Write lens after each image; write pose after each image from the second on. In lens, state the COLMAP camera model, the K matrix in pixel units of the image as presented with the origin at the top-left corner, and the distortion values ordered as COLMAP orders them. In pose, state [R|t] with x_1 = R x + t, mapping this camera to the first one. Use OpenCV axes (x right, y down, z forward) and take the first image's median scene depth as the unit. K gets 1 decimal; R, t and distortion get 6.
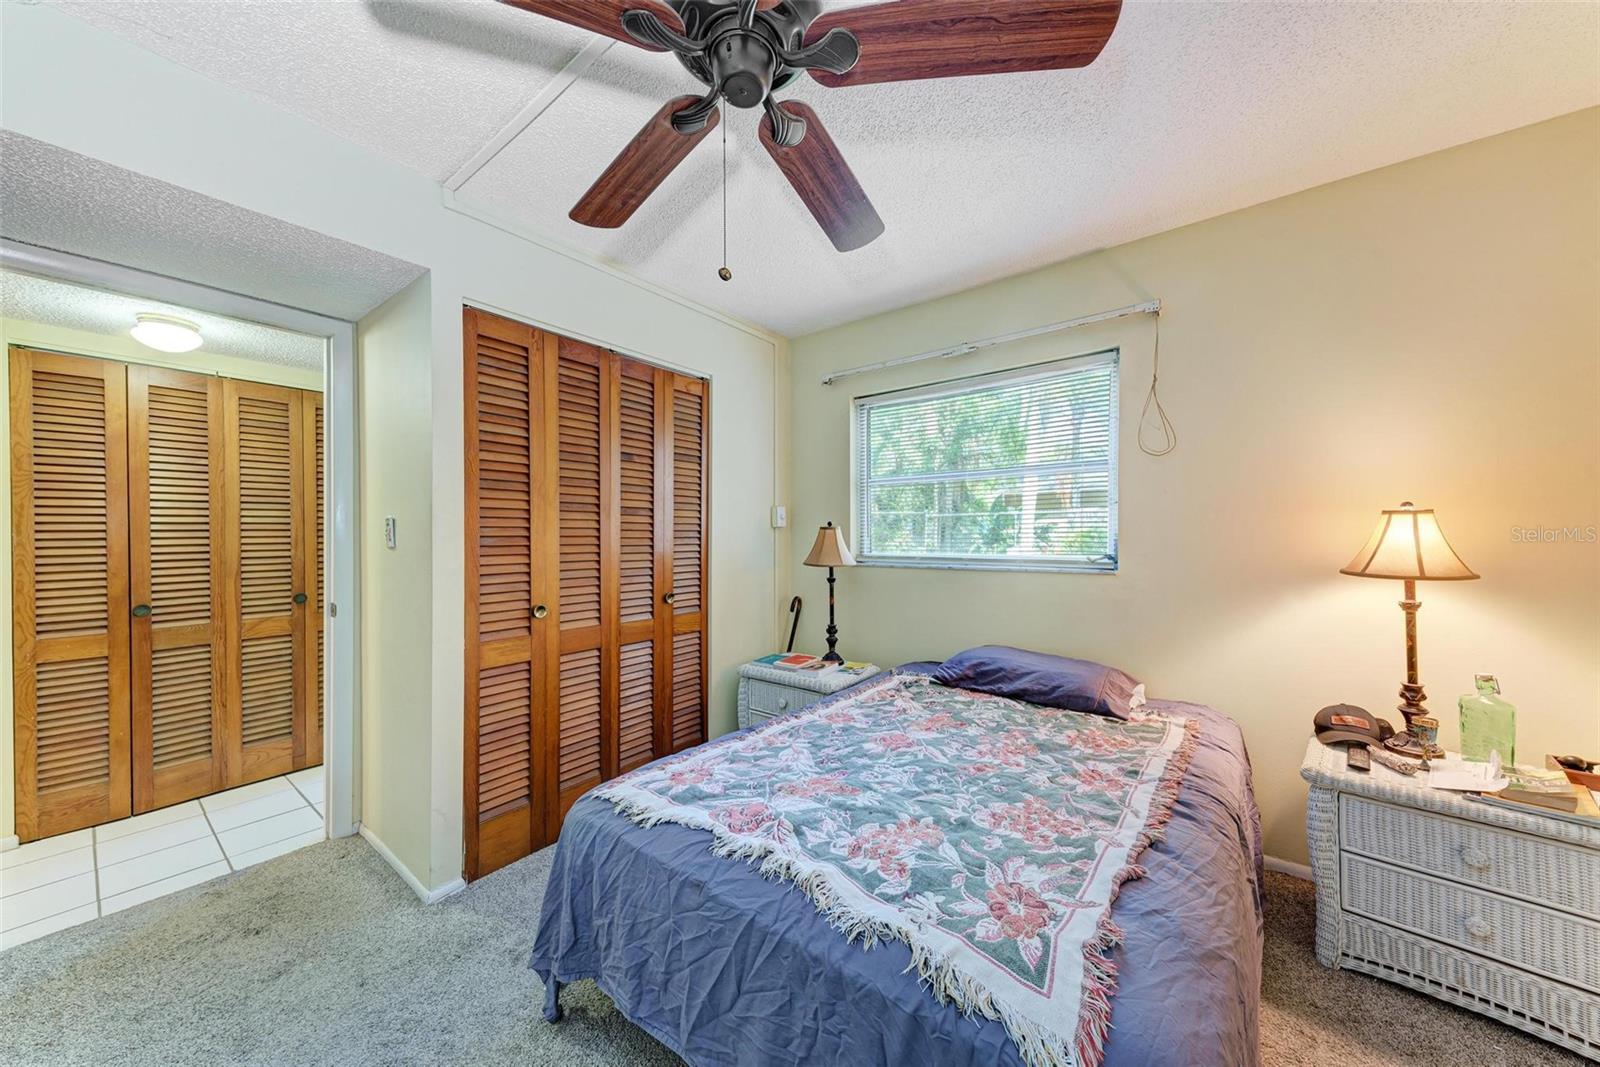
lens RADIAL K [[550.3, 0, 800.0], [0, 550.3, 533.5], [0, 0, 1]] dist [0.000143, 0.000020]
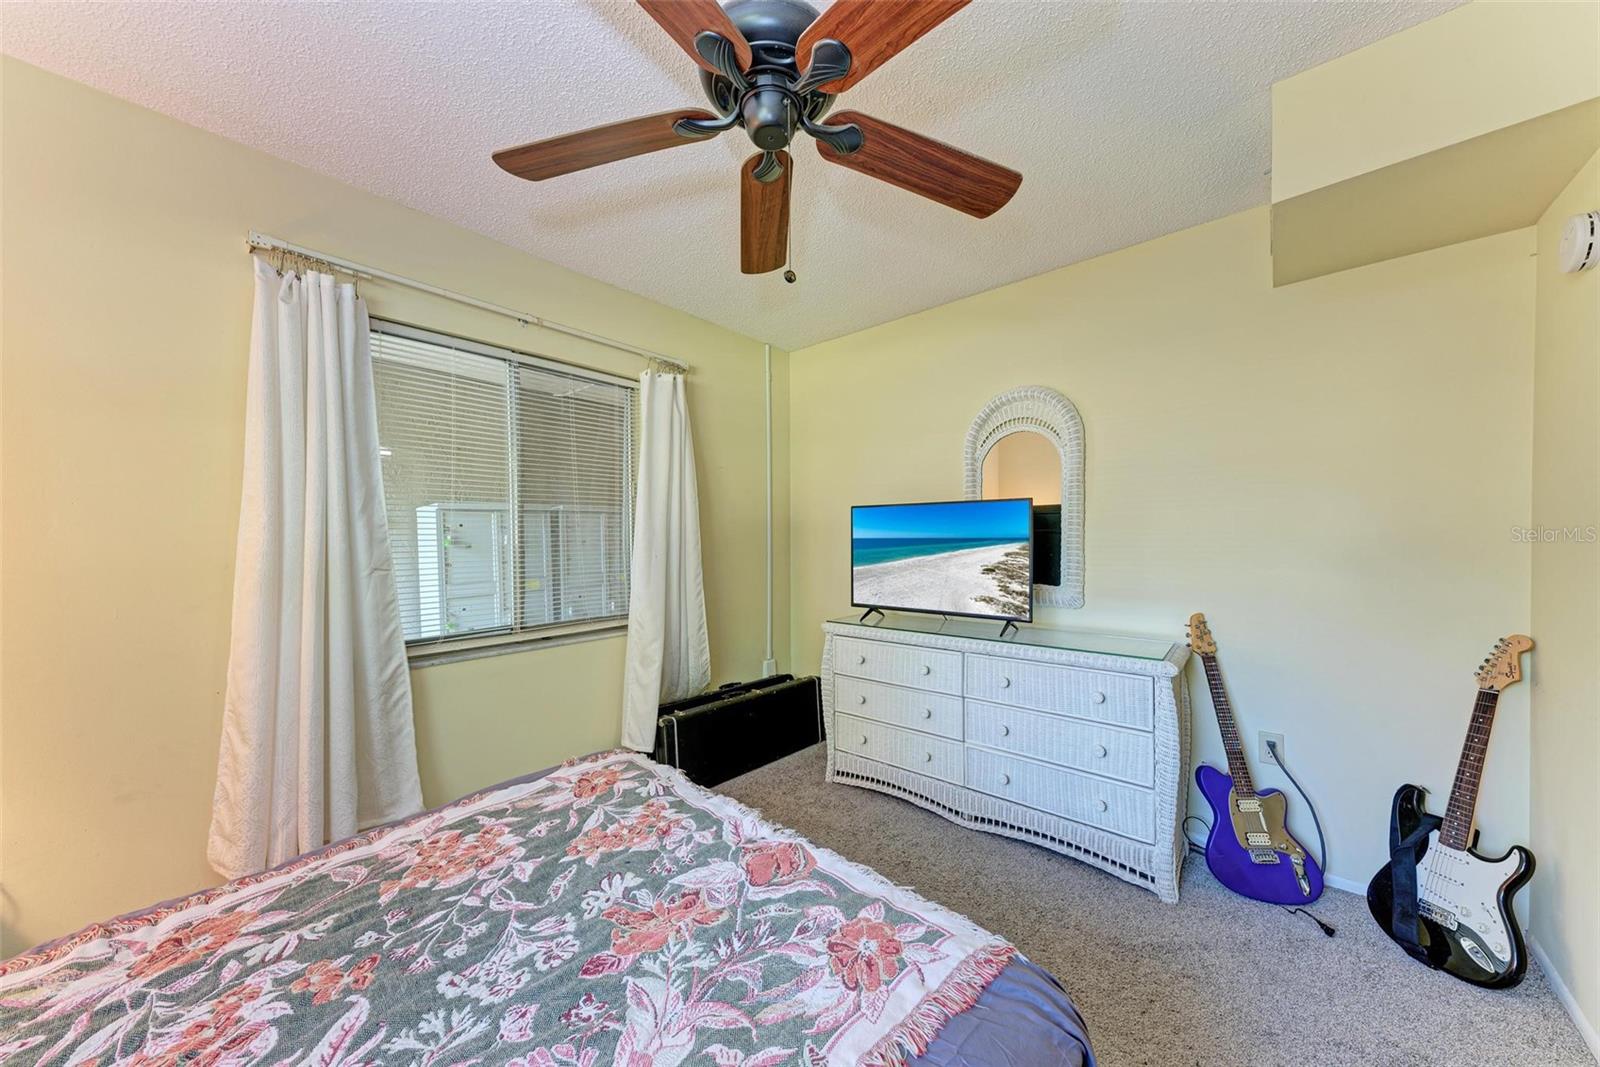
lens RADIAL K [[550.3, 0, 800.0], [0, 550.3, 533.5], [0, 0, 1]] dist [0.000143, 0.000020]
pose [[-0.997554, 0.009245, 0.069280, -0.184702], [0.008872, 0.999944, -0.005693, 0.005334], [-0.069329, -0.005065, -0.997581, 1.676698]]
